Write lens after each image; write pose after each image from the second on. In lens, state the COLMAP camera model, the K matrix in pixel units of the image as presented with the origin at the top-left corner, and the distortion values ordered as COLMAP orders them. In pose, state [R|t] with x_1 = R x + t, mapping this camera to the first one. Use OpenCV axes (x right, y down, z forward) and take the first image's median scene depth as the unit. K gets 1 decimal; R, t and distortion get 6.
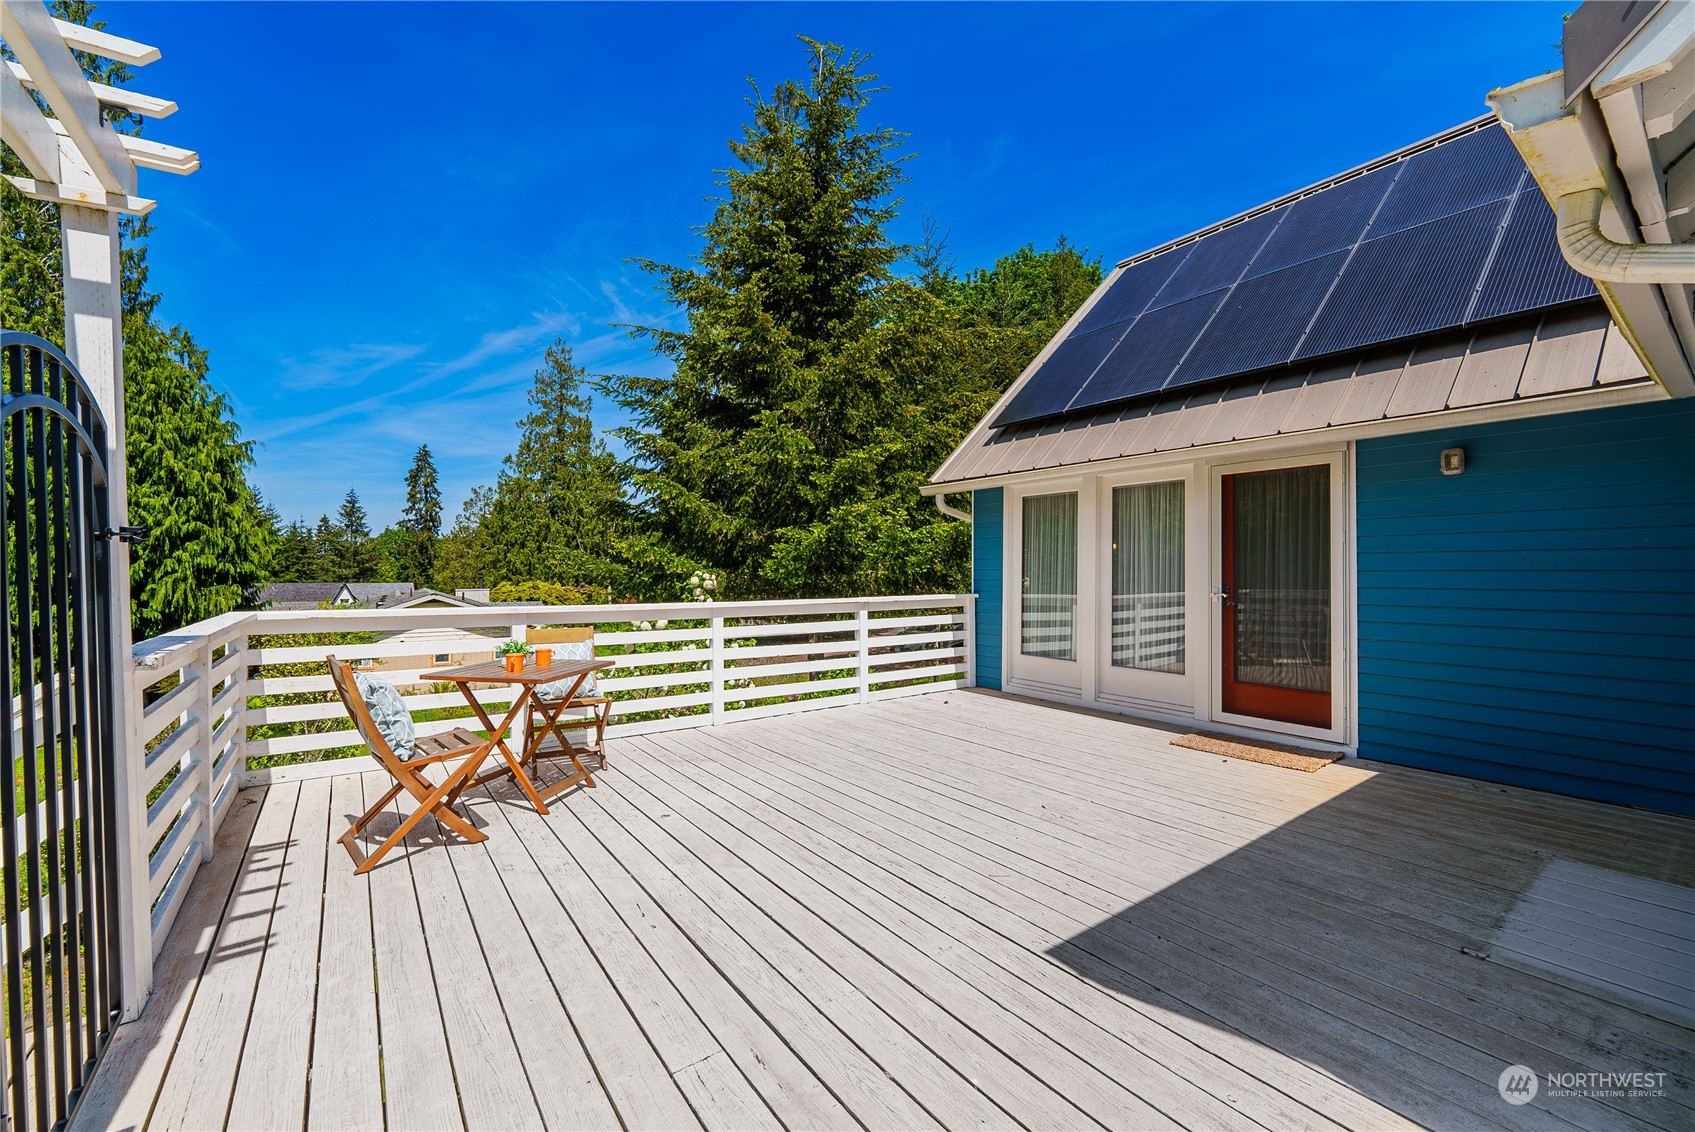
lens RADIAL K [[692.6, 0, 853.5], [0, 692.6, 567.8], [0, 0, 1]] dist [0.008449, 0.000074]
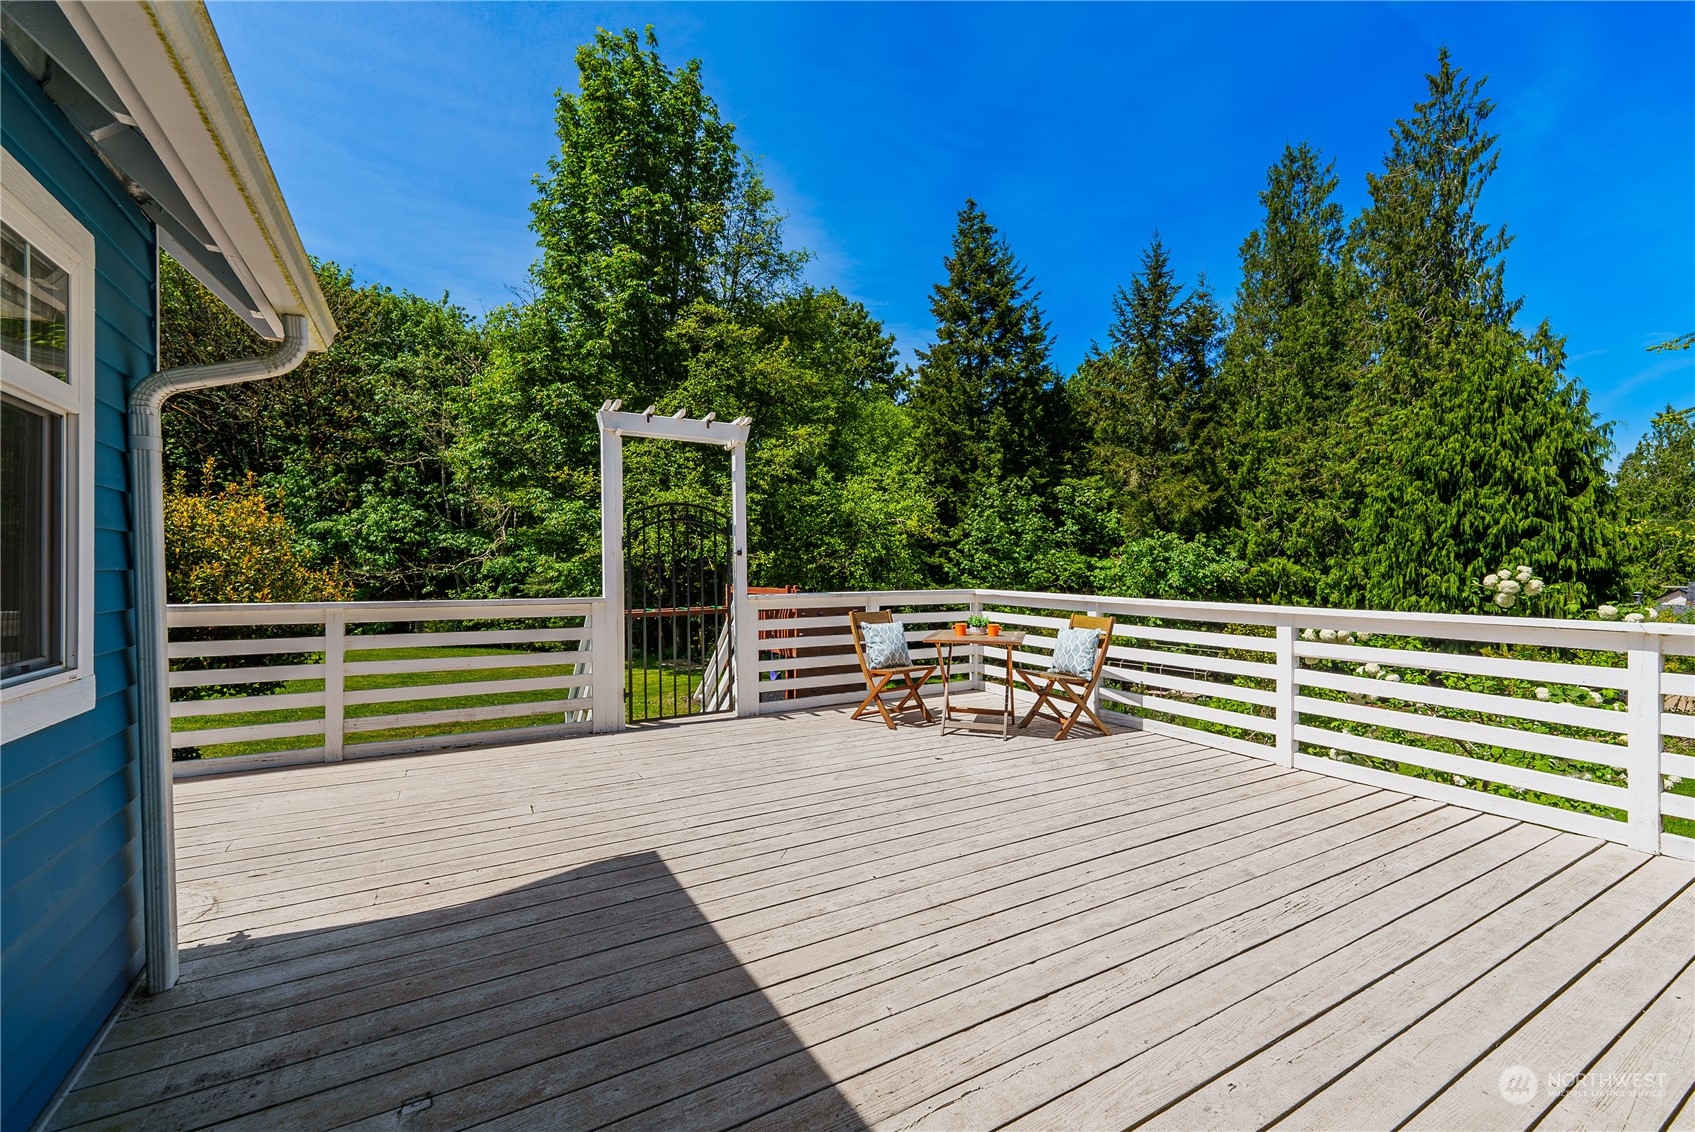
lens RADIAL K [[692.6, 0, 853.5], [0, 692.6, 567.8], [0, 0, 1]] dist [0.008449, 0.000074]
pose [[-0.102298, 0.001837, -0.994752, 0.147008], [0.002556, 0.999995, 0.001584, 0.001101], [0.994751, -0.002381, -0.102302, 0.143405]]
